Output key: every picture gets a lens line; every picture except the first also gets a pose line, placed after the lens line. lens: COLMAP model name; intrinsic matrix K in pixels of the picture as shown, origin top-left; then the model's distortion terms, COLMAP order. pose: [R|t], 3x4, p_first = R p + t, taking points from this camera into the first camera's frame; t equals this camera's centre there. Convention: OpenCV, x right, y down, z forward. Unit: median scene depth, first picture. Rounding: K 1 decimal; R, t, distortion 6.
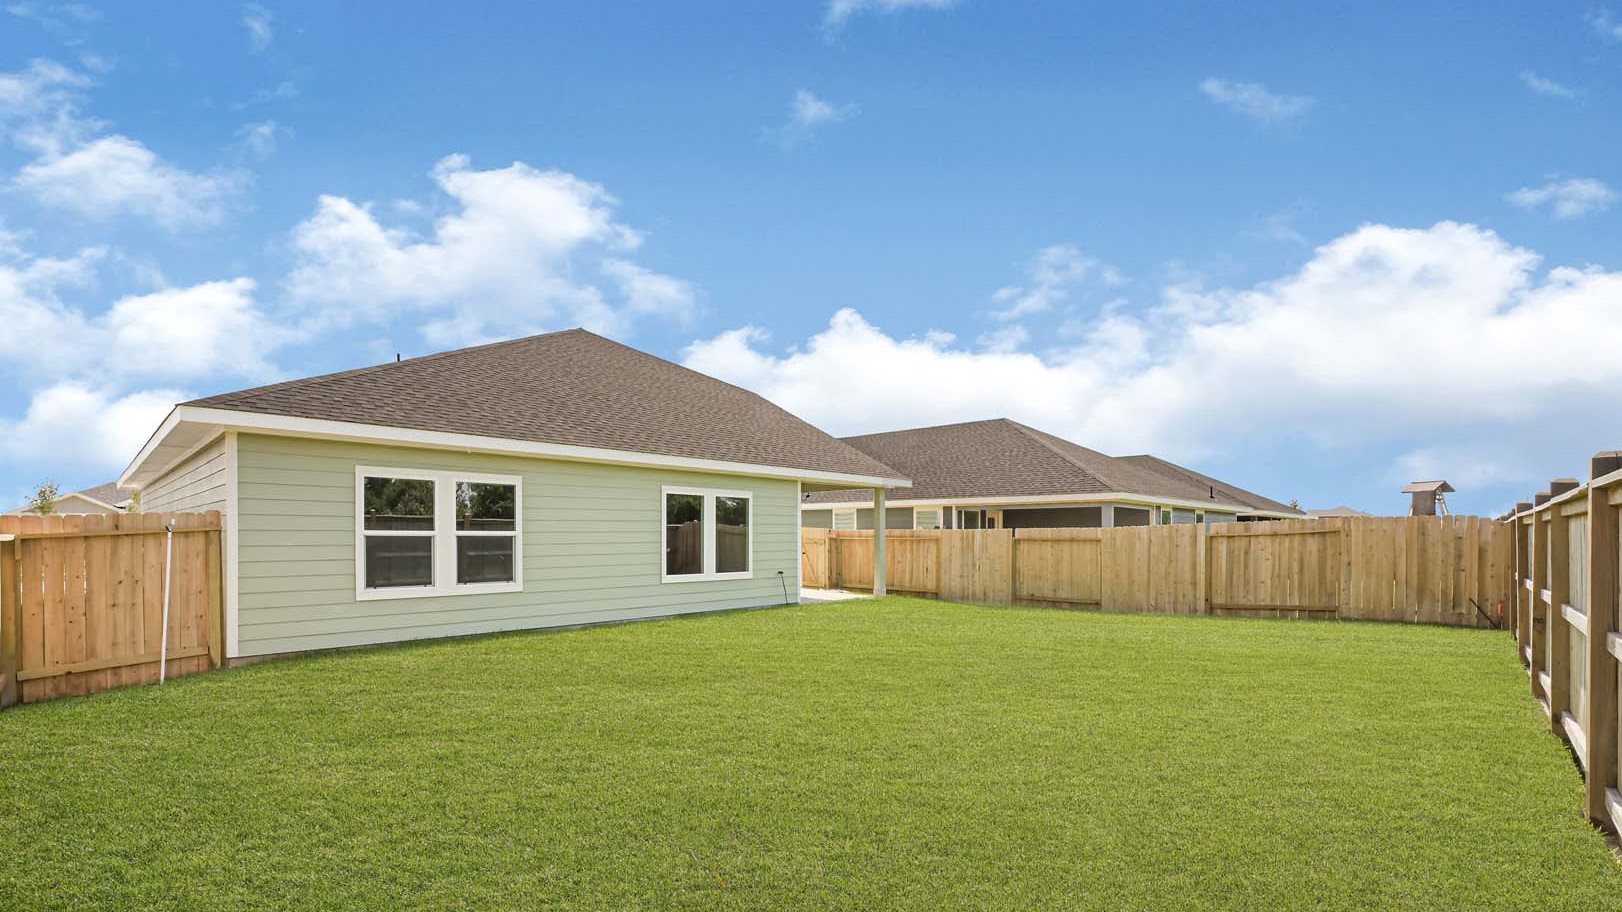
lens RADIAL K [[708.0, 0, 806.8], [0, 708.0, 543.4], [0, 0, 1]] dist [0.000575, 0.025446]
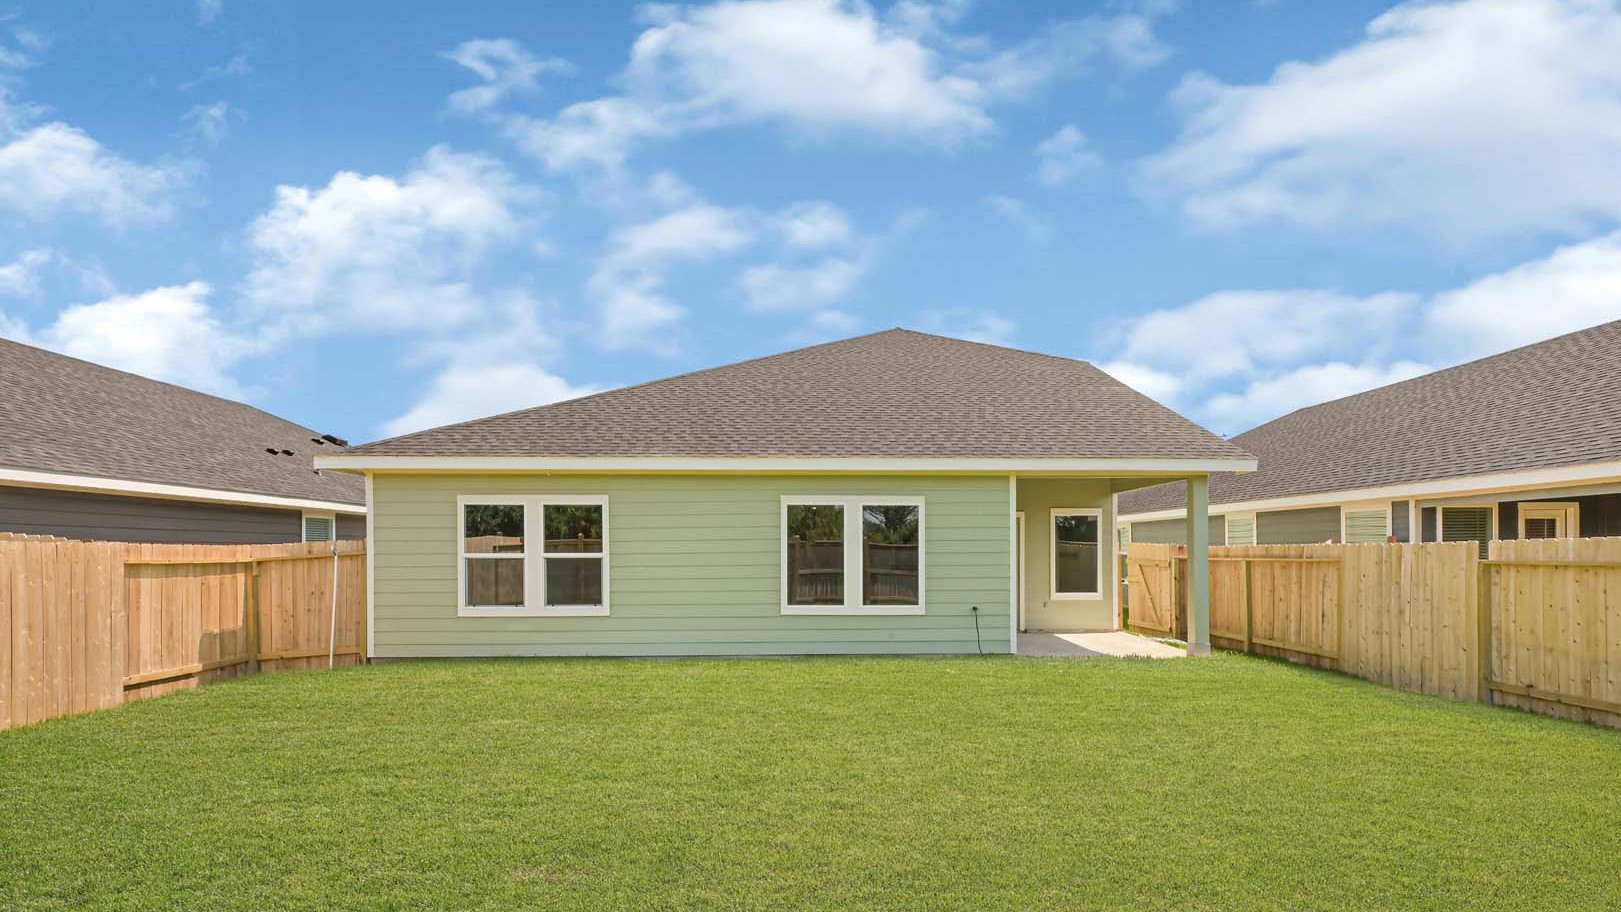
lens RADIAL K [[707.5, 0, 806.3], [0, 707.5, 543.4], [0, 0, 1]] dist [0.000575, 0.025446]
pose [[0.710686, -0.016320, -0.703320, 0.393272], [-0.004026, 0.999620, -0.027264, -0.004163], [0.703498, 0.022208, 0.710351, 0.439925]]
